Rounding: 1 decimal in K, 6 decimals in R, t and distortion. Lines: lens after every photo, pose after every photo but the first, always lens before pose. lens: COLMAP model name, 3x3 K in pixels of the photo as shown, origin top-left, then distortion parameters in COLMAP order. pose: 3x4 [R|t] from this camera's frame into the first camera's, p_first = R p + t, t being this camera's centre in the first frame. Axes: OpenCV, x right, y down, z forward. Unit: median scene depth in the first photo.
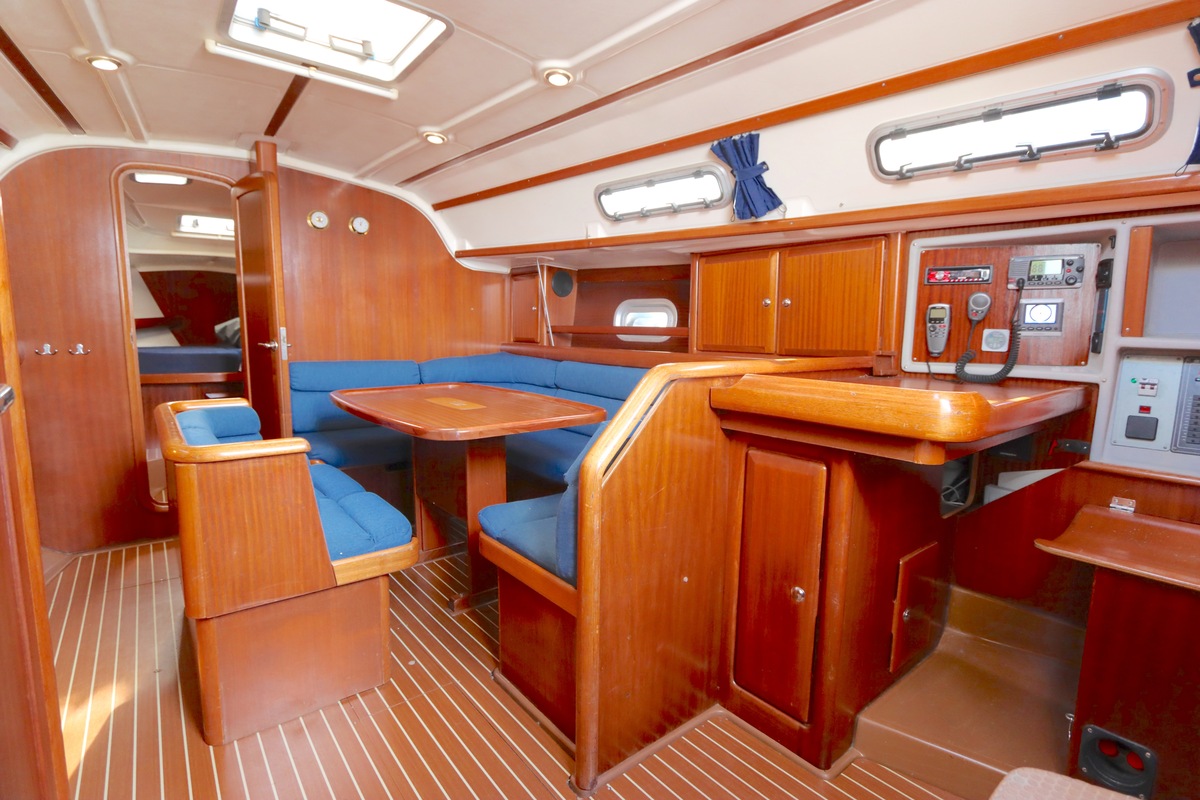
lens RADIAL K [[572.2, 0, 598.9], [0, 572.2, 404.7], [0, 0, 1]] dist [-0.019533, 0.001890]
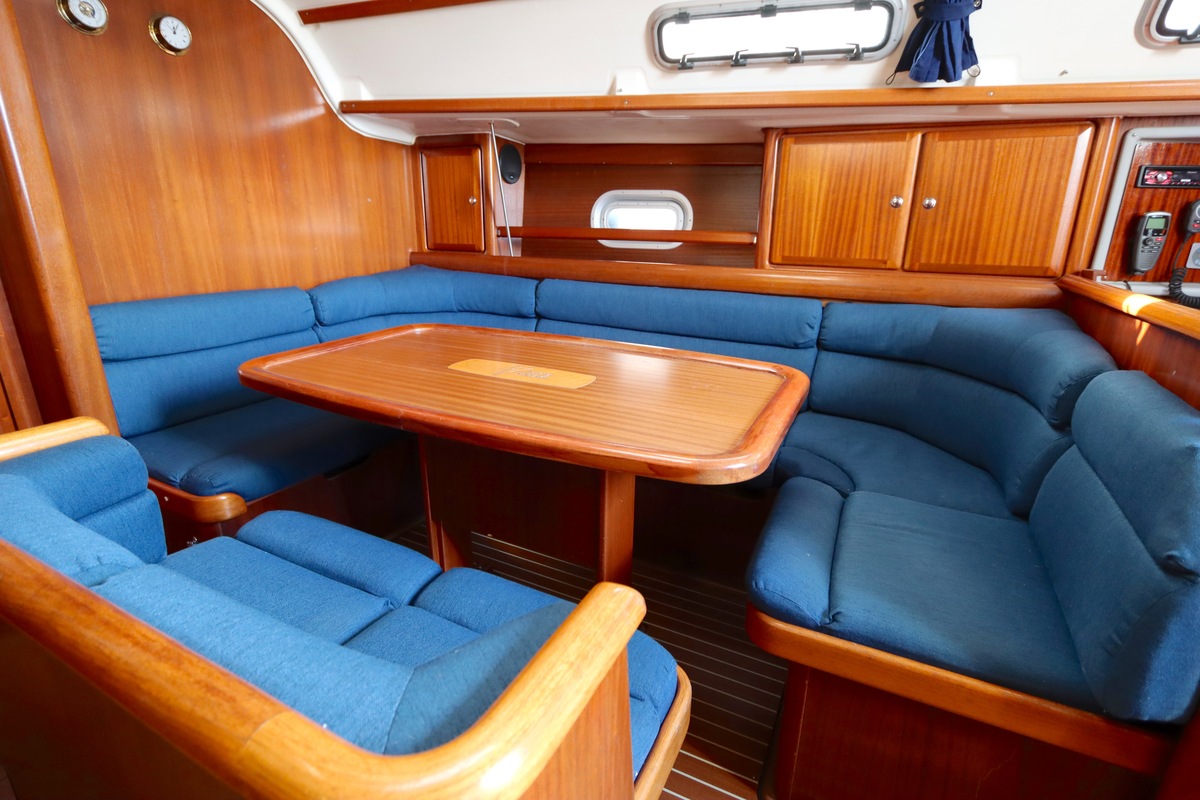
lens RADIAL K [[572.2, 0, 600.6], [0, 572.2, 398.9], [0, 0, 1]] dist [-0.019533, 0.001890]
pose [[0.911169, -0.119175, 0.394421, -0.383101], [0.050238, 0.982249, 0.180730, -0.071564], [-0.408958, -0.144861, 0.900982, 0.405486]]
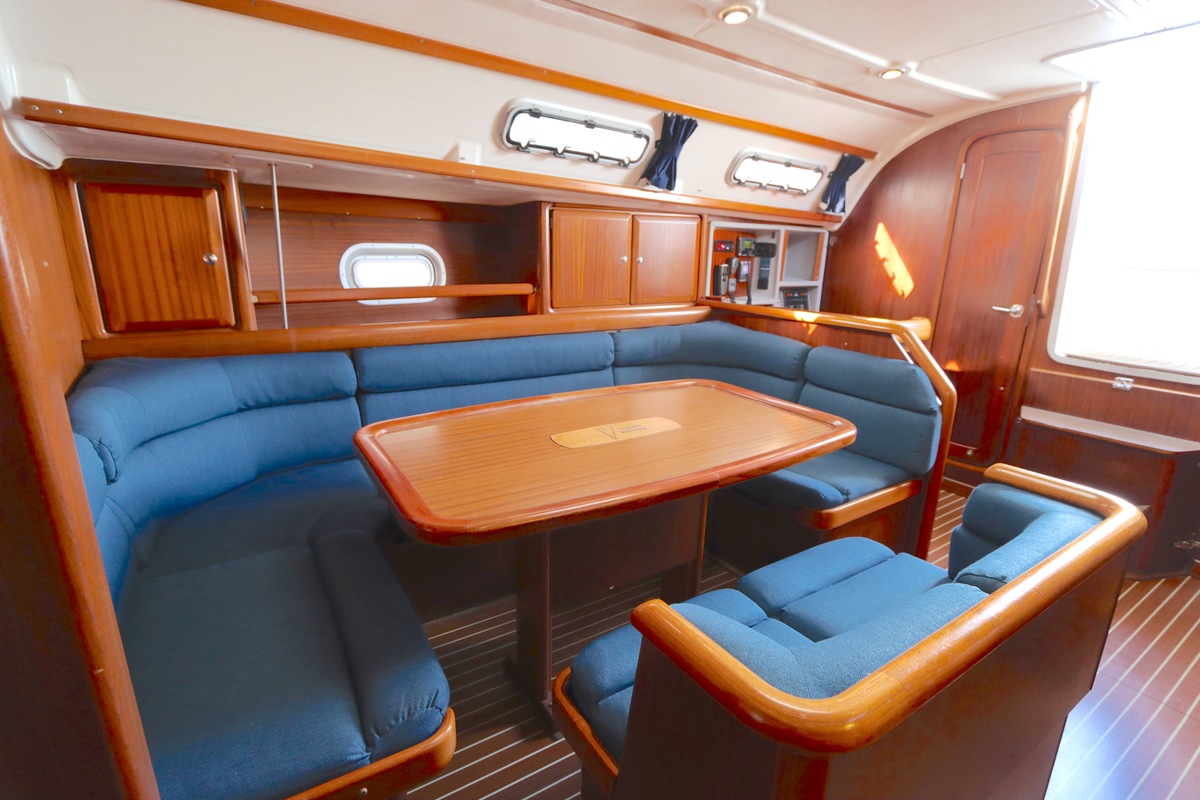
lens RADIAL K [[571.7, 0, 599.7], [0, 571.7, 399.4], [0, 0, 1]] dist [-0.017607, 0.002191]
pose [[0.104751, -0.266911, 0.958011, -0.818604], [0.114577, 0.960135, 0.254975, -0.195133], [-0.987876, 0.083057, 0.131157, 0.866960]]
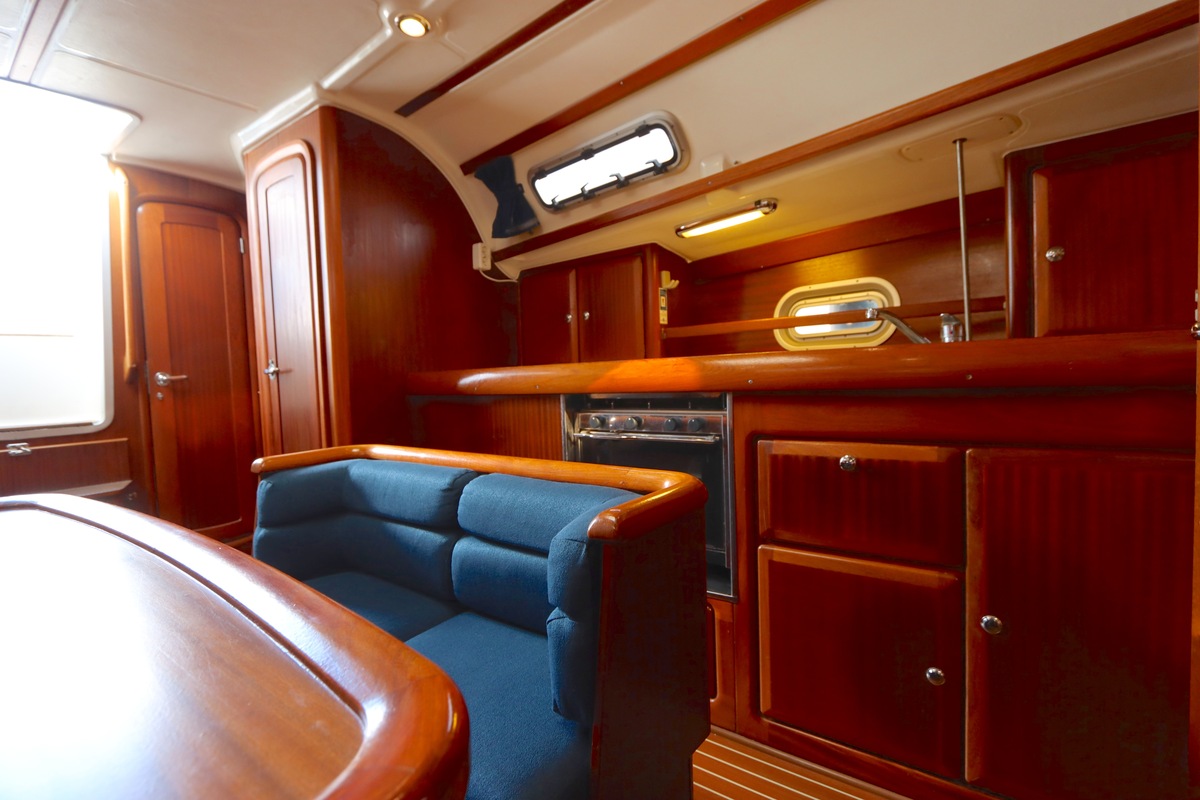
lens RADIAL K [[571.7, 0, 594.4], [0, 571.7, 395.5], [0, 0, 1]] dist [-0.017607, 0.002191]
pose [[-0.973108, 0.034794, -0.227708, -0.484490], [-0.005690, 0.984594, 0.174765, -0.116851], [0.230281, 0.171361, -0.957918, 1.139274]]
